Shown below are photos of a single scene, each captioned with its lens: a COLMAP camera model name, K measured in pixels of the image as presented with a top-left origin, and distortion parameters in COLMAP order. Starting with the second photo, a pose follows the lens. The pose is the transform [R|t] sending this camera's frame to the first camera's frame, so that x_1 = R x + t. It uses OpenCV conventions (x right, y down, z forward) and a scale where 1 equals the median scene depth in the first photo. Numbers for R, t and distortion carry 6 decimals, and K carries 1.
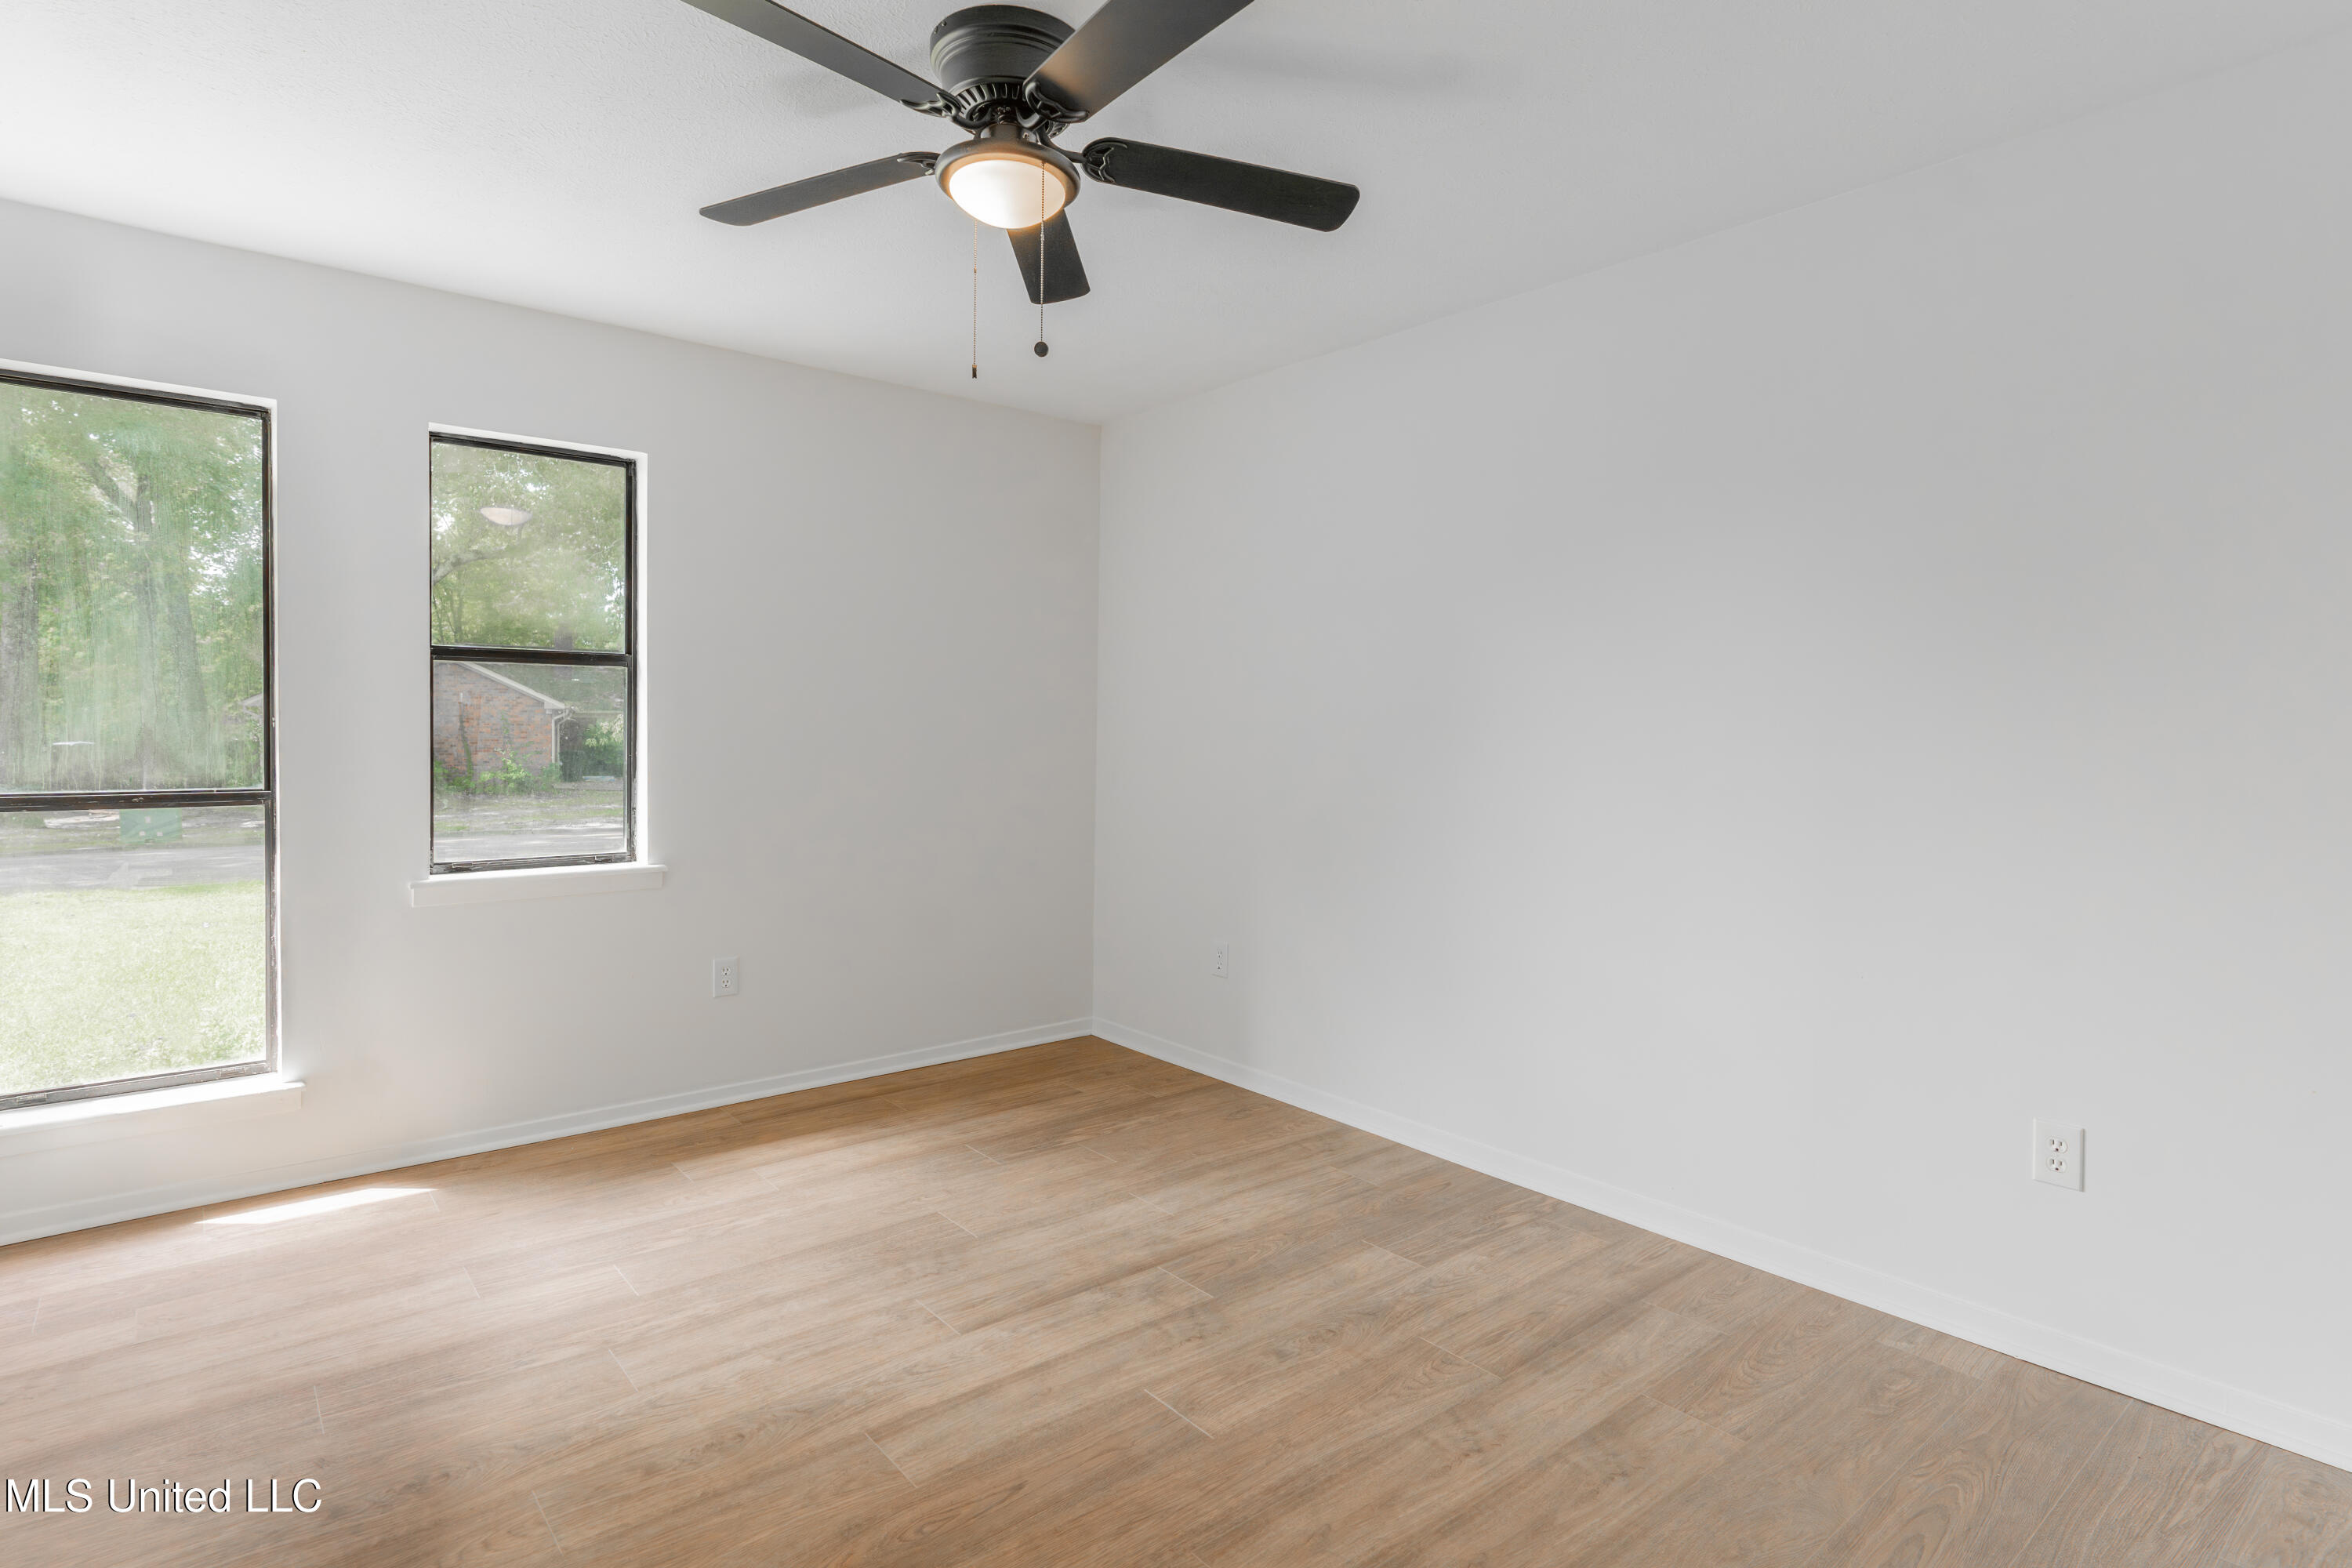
lens RADIAL K [[1198.3, 0, 1157.9], [0, 1198.3, 782.6], [0, 0, 1]] dist [0.000697, 0.000316]
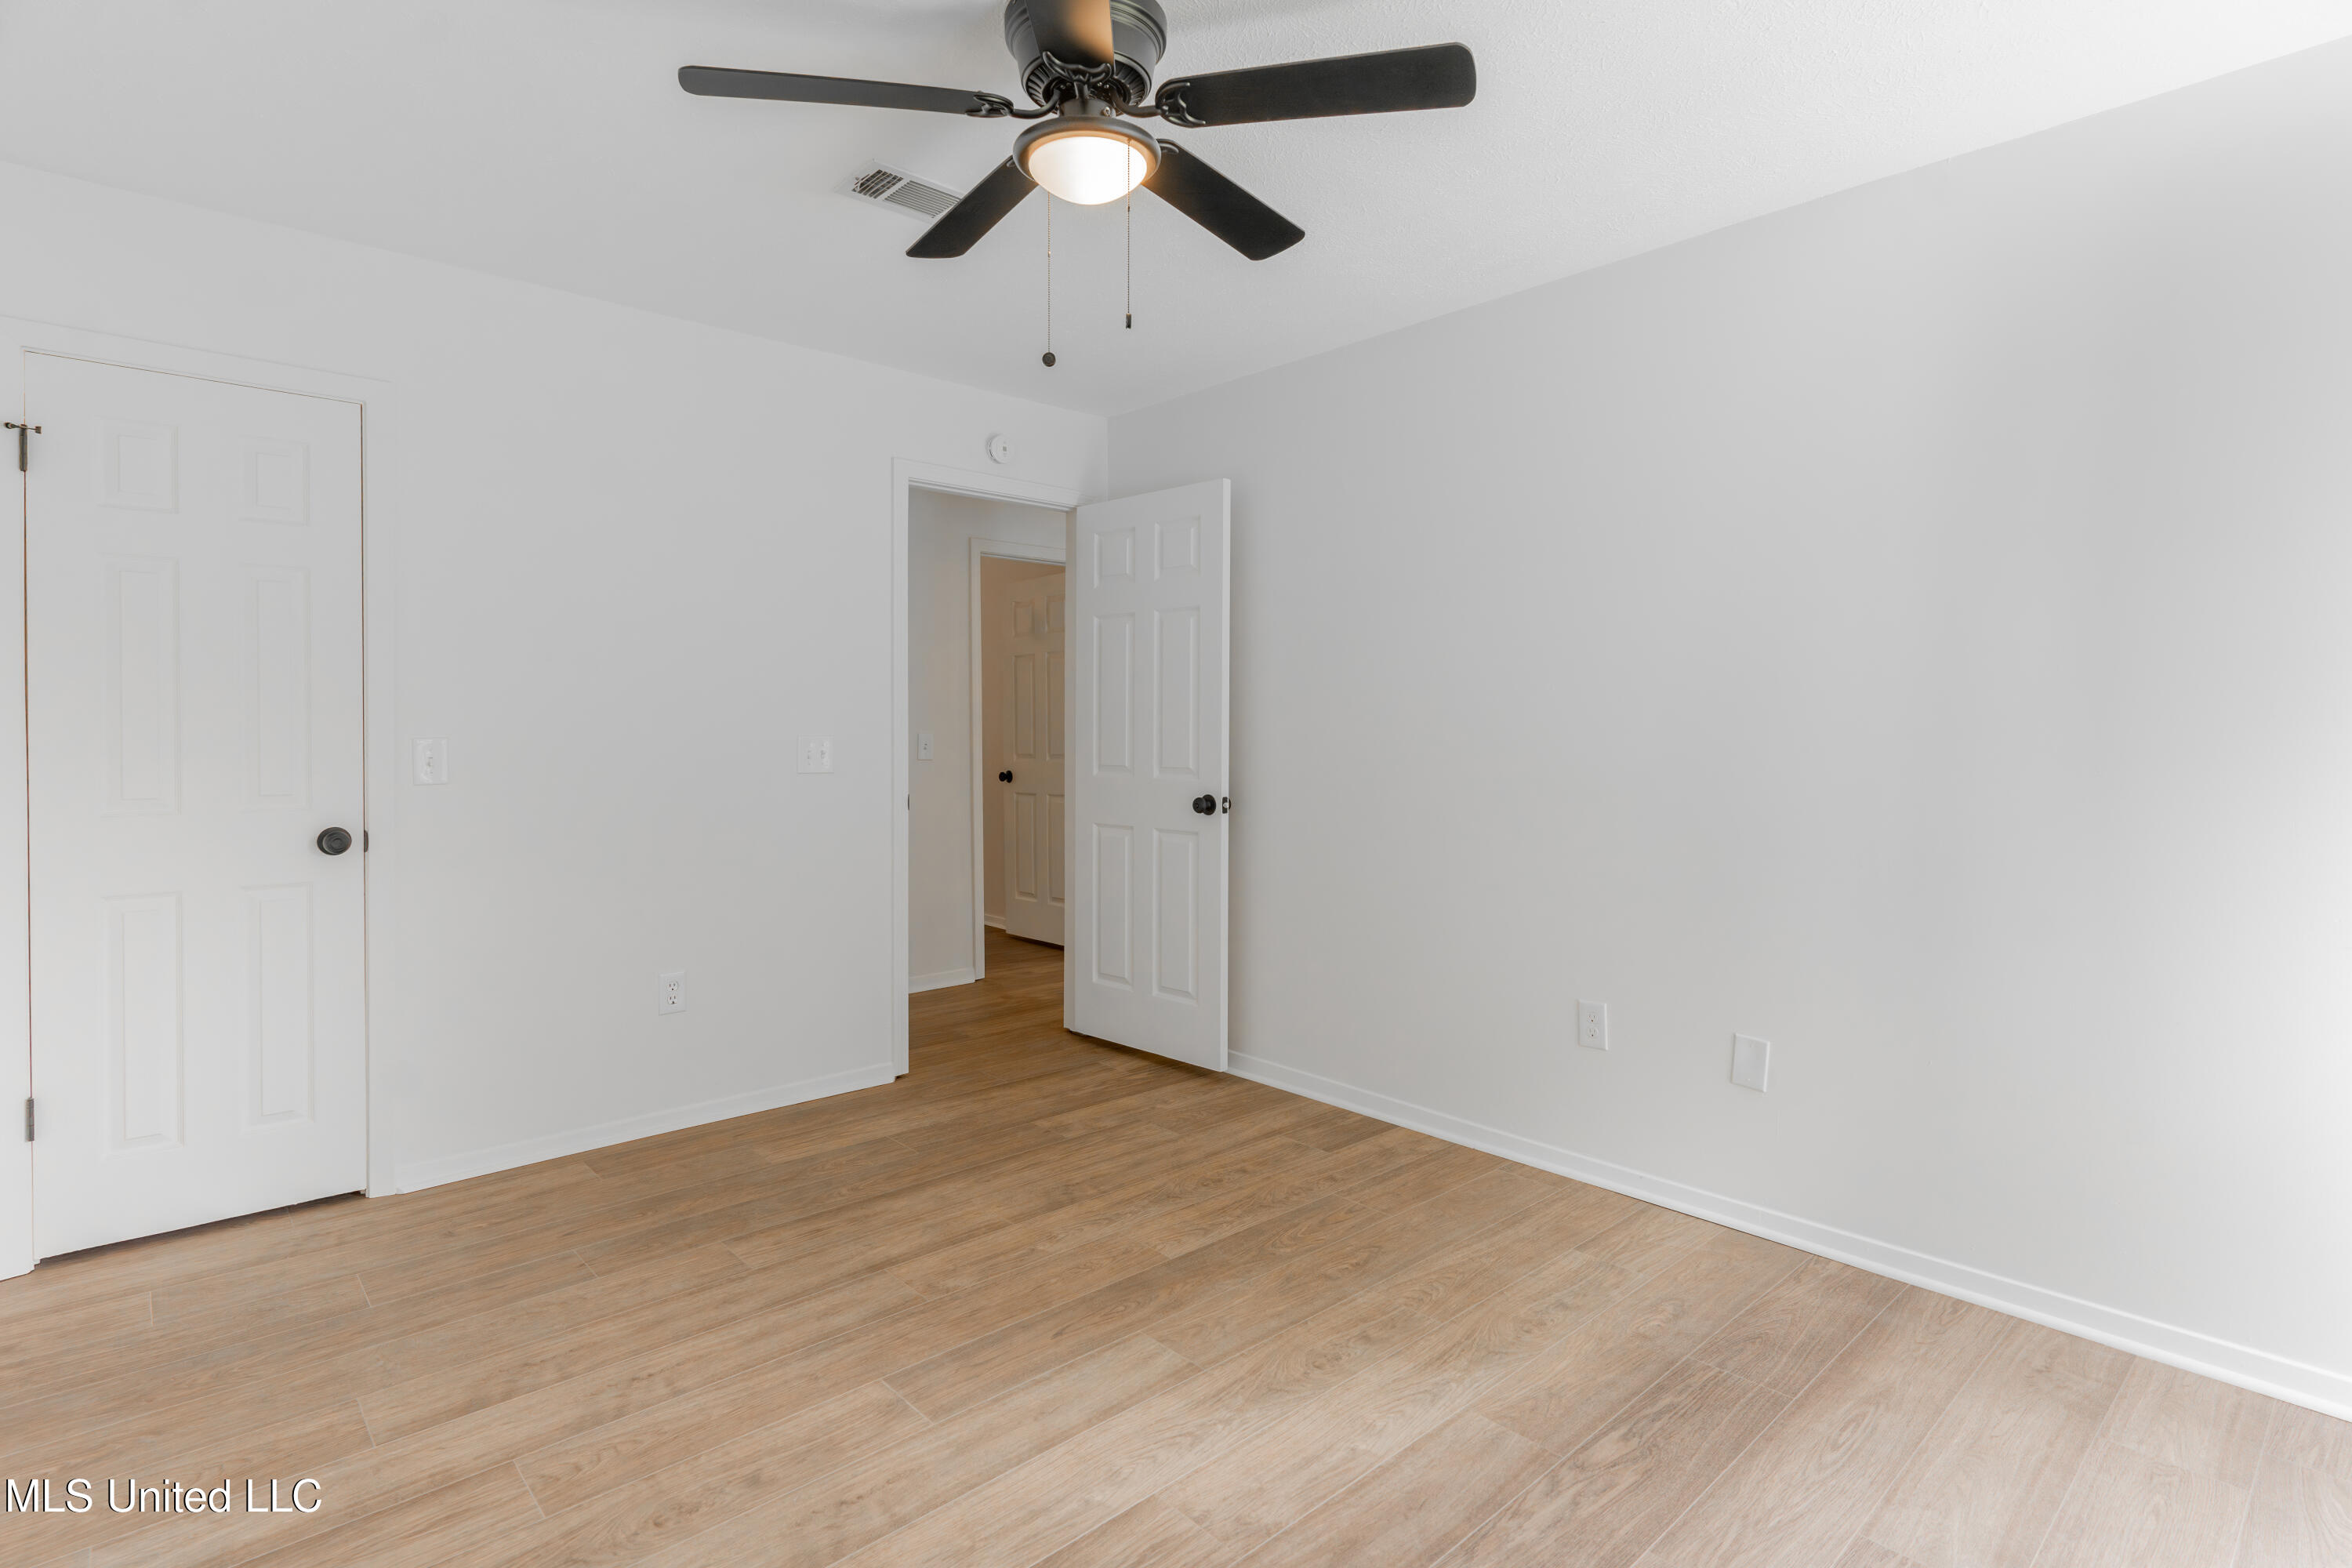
lens RADIAL K [[1200.7, 0, 1176.2], [0, 1200.7, 727.7], [0, 0, 1]] dist [-0.000078, 0.000209]
pose [[-0.998495, -0.010732, -0.053786, -0.149584], [-0.013356, 0.998726, 0.048669, -0.085689], [0.053196, 0.049314, -0.997366, 1.998616]]
